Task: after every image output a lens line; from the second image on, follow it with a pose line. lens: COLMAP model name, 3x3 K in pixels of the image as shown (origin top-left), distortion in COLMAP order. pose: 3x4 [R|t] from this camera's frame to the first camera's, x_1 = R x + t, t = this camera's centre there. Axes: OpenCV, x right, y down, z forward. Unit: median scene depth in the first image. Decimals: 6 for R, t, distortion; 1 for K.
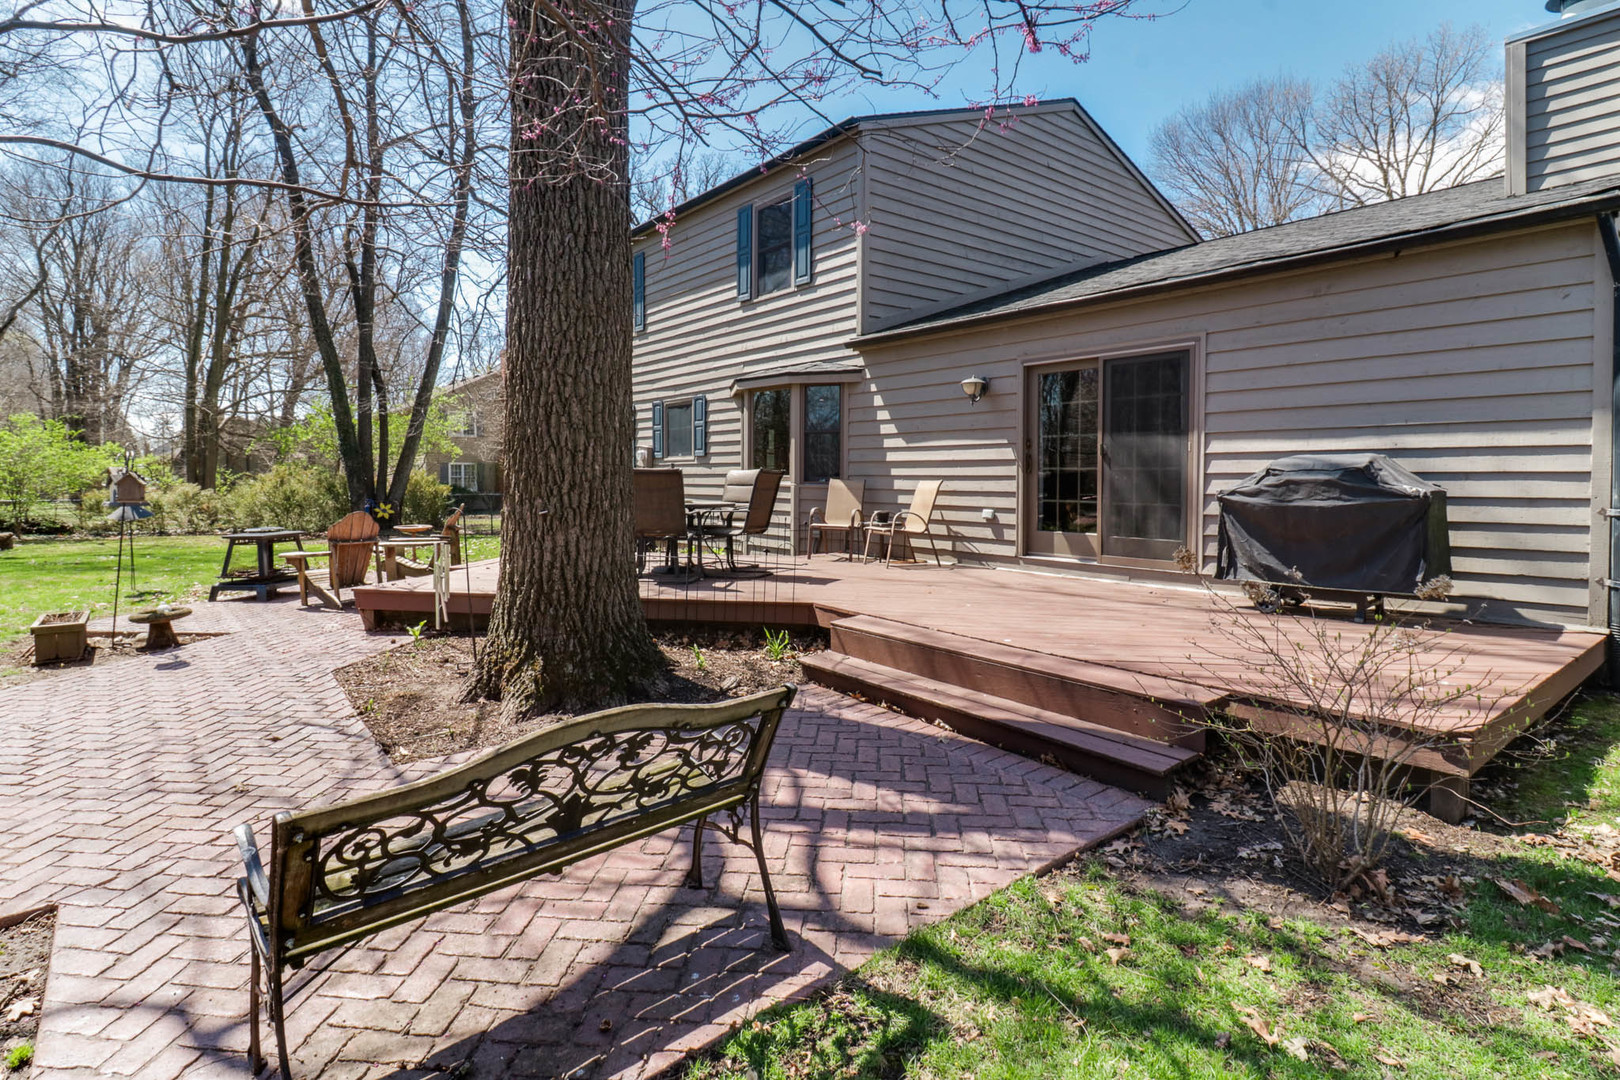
lens RADIAL K [[826.7, 0, 812.8], [0, 826.7, 494.0], [0, 0, 1]] dist [0.026354, 0.000064]
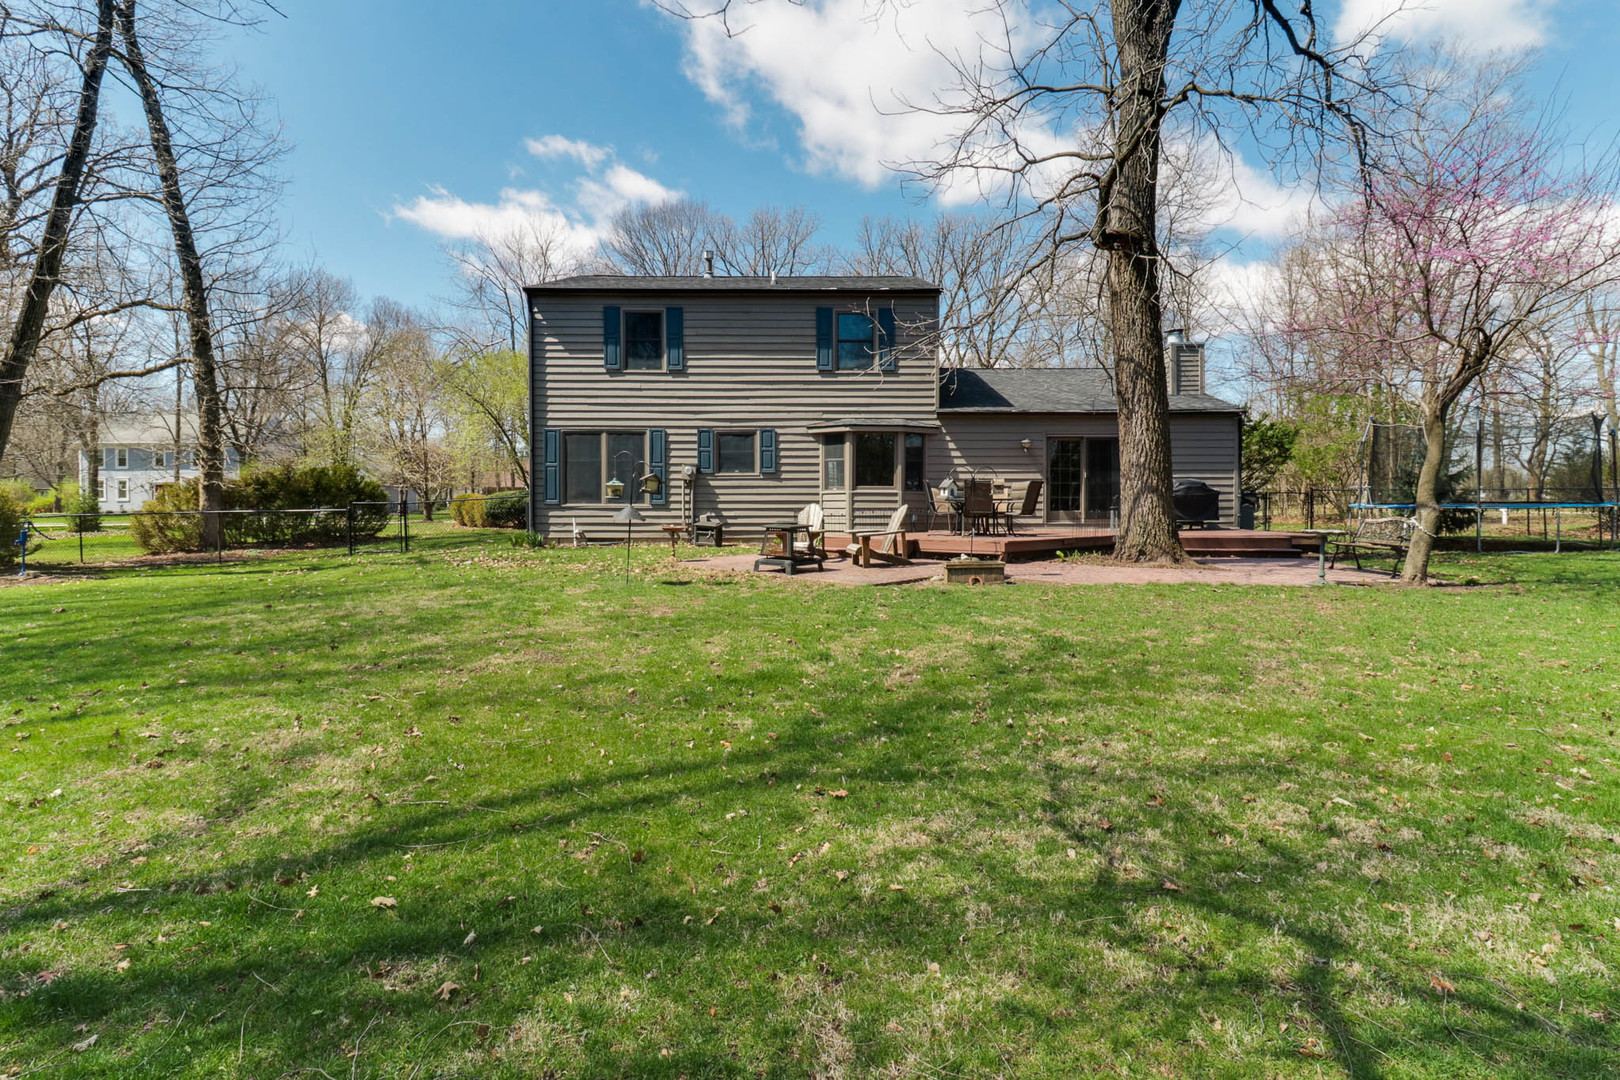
lens RADIAL K [[826.7, 0, 812.8], [0, 826.7, 494.0], [0, 0, 1]] dist [0.026354, 0.000064]
pose [[0.605380, 0.002243, 0.795934, -1.791615], [0.020633, 0.999616, -0.018510, 0.025163], [-0.795669, 0.027628, 0.605101, 0.161676]]
